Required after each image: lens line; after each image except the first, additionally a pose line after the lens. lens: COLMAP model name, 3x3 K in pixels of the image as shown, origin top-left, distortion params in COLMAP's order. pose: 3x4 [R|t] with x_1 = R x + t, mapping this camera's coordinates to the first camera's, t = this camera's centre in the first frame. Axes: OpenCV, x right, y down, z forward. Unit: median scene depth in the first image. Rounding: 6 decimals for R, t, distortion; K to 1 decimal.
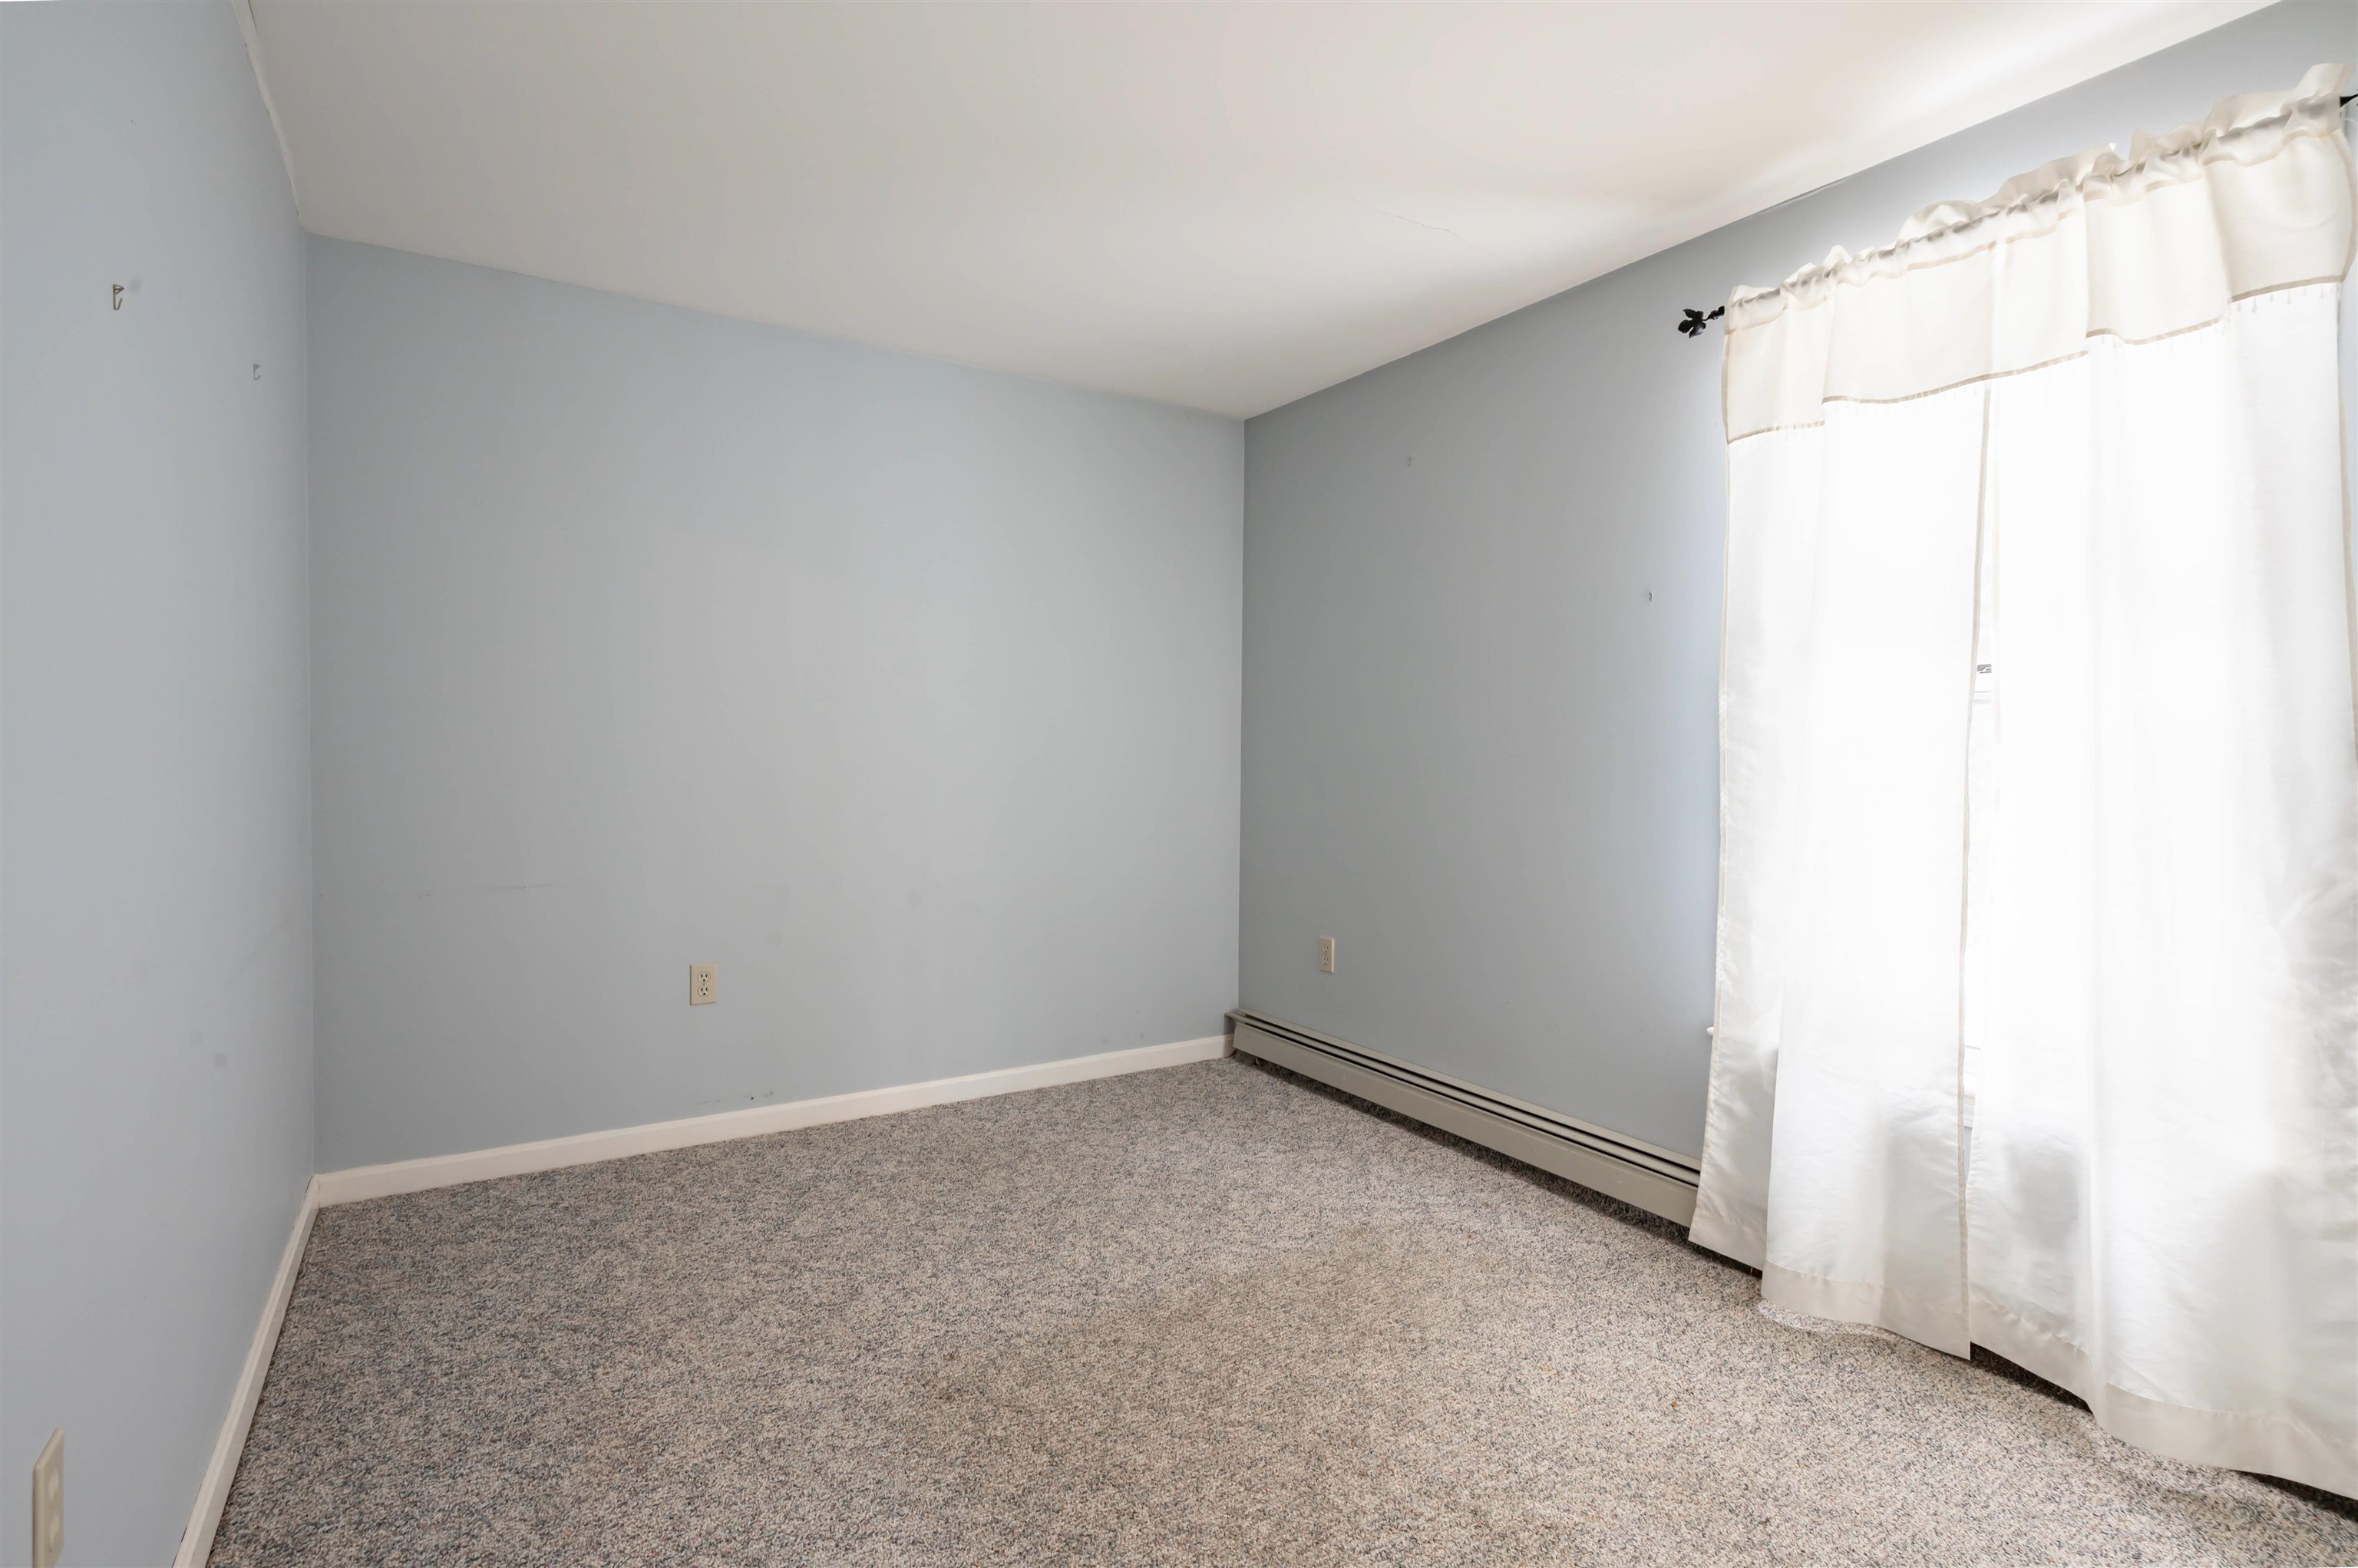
lens RADIAL K [[1181.8, 0, 1176.9], [0, 1181.8, 738.4], [0, 0, 1]] dist [0.002927, 0.000821]
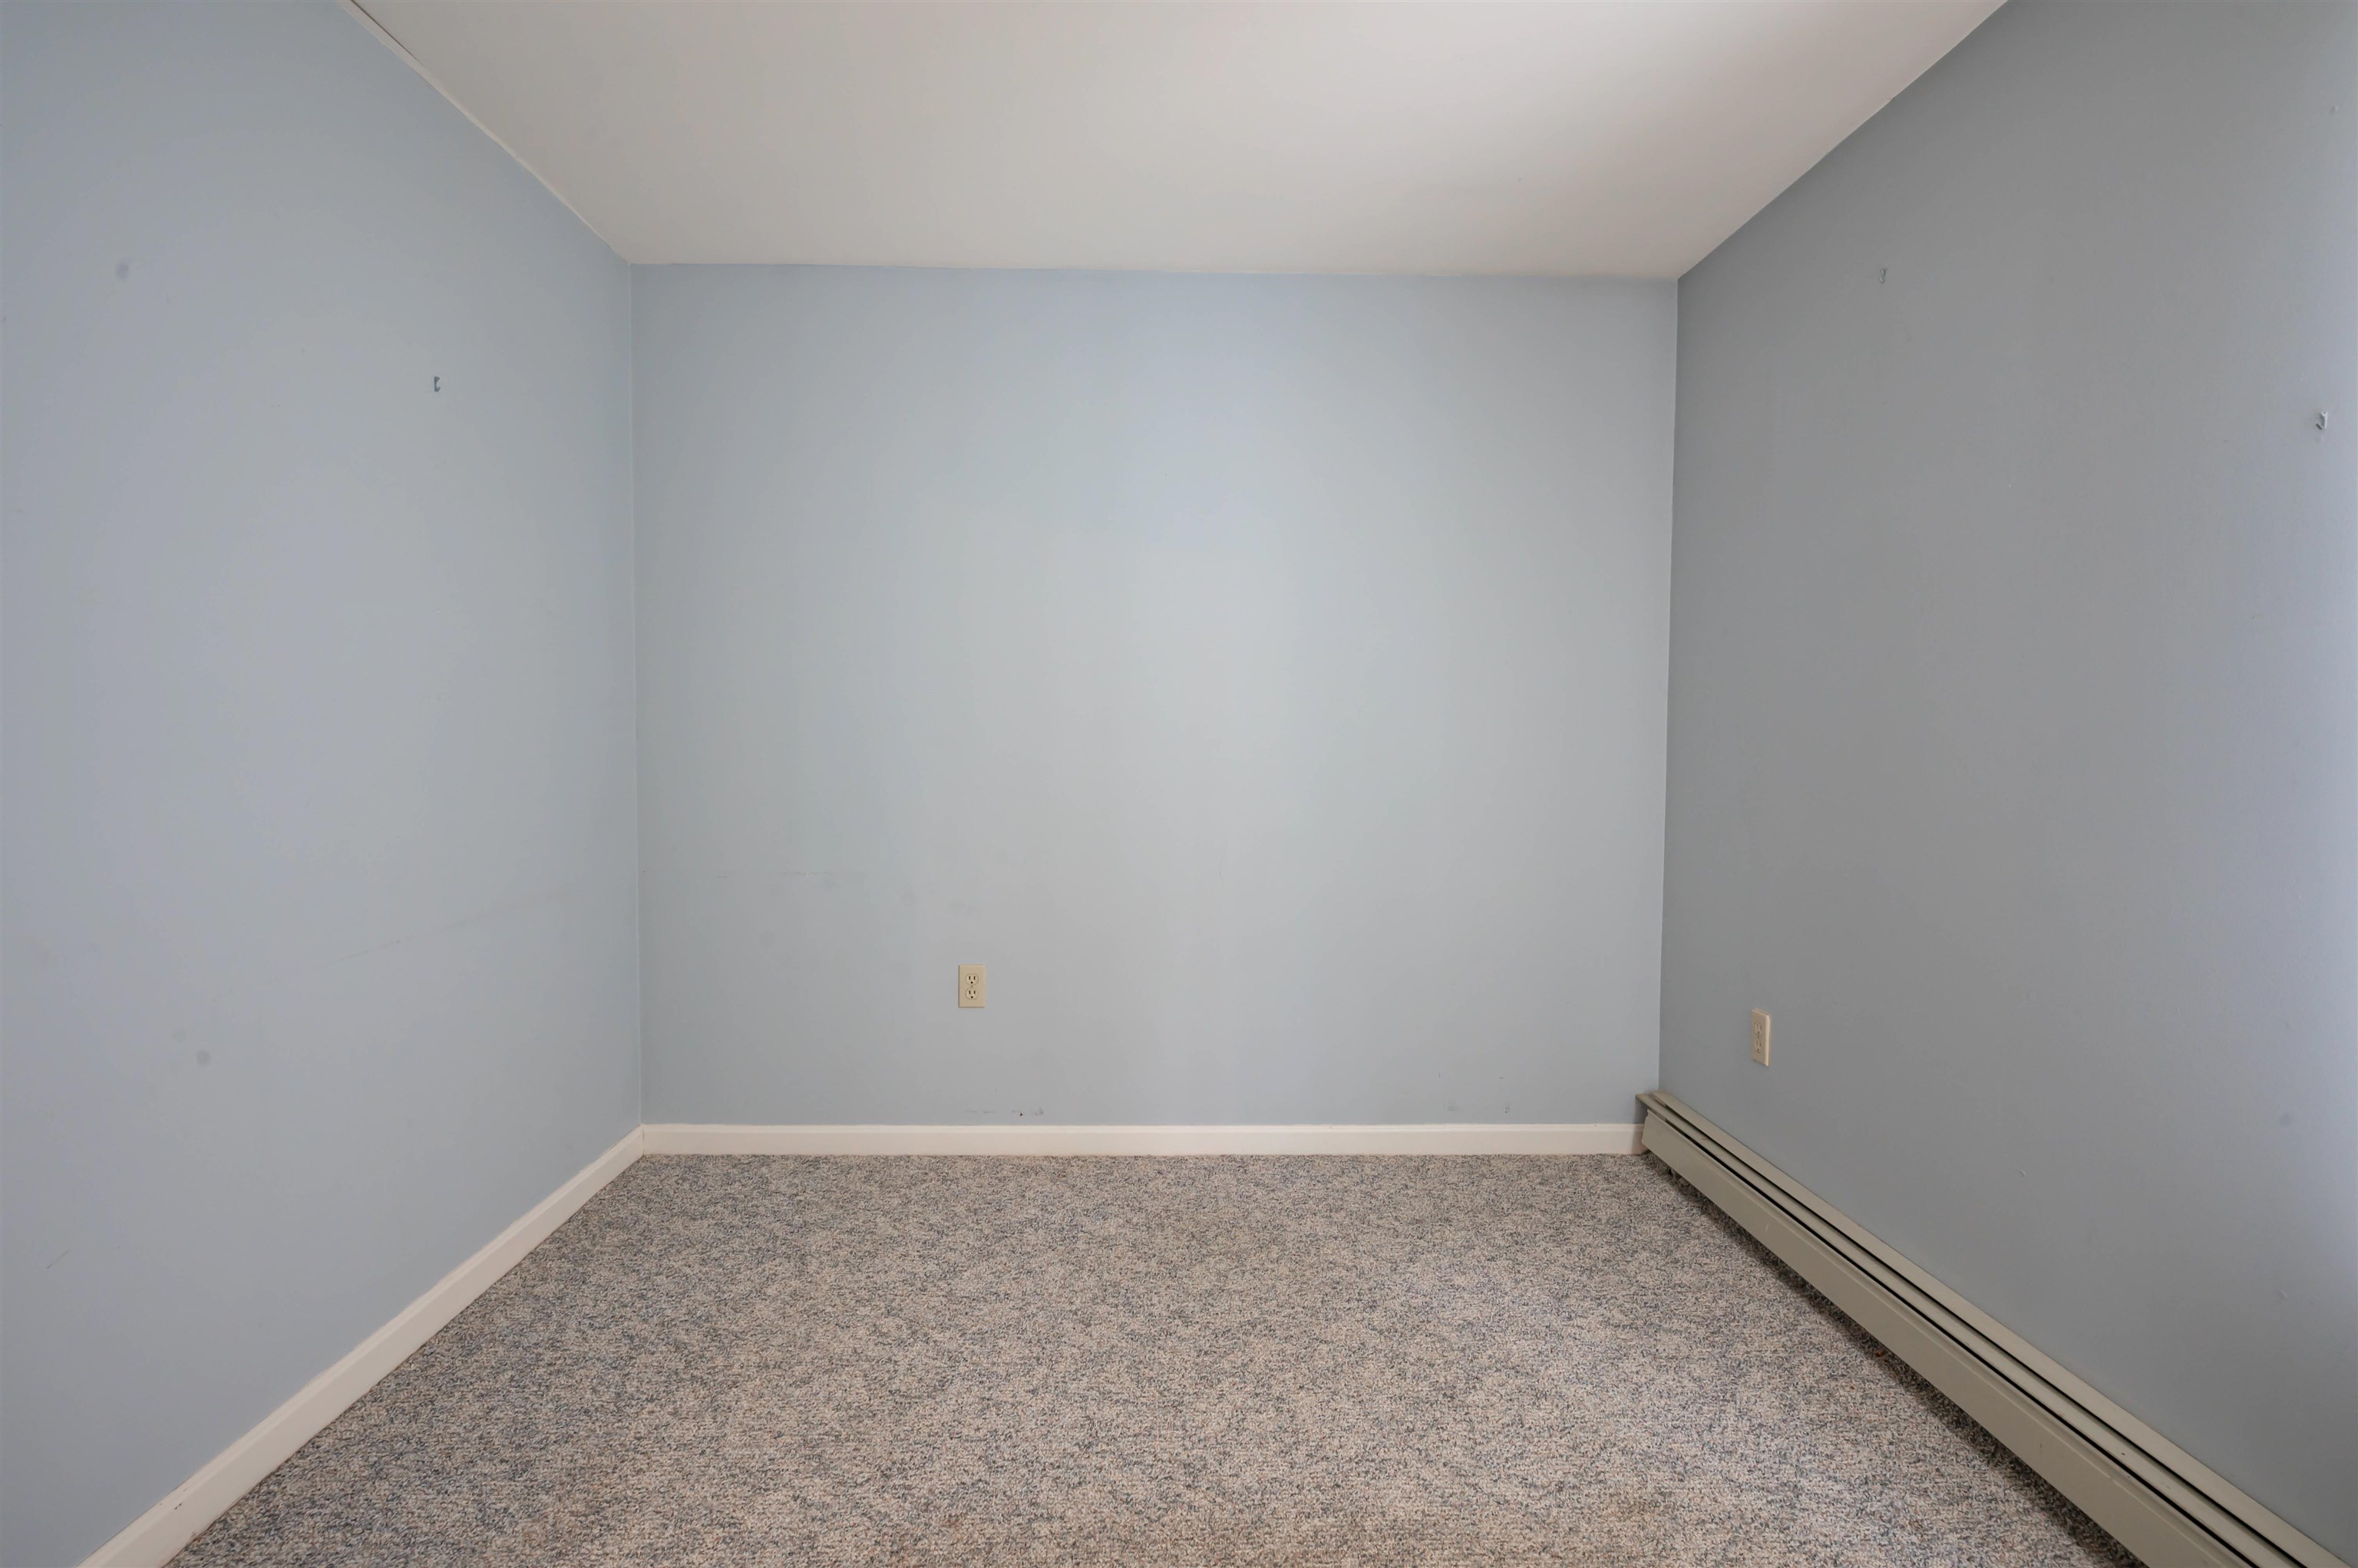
lens RADIAL K [[1161.8, 0, 1179.0], [0, 1161.8, 755.4], [0, 0, 1]] dist [0.000753, 0.000179]
pose [[0.848608, 0.005619, -0.528992, 0.232974], [0.006907, 0.999741, 0.021700, 0.004358], [0.528977, -0.022068, 0.848349, 0.309555]]
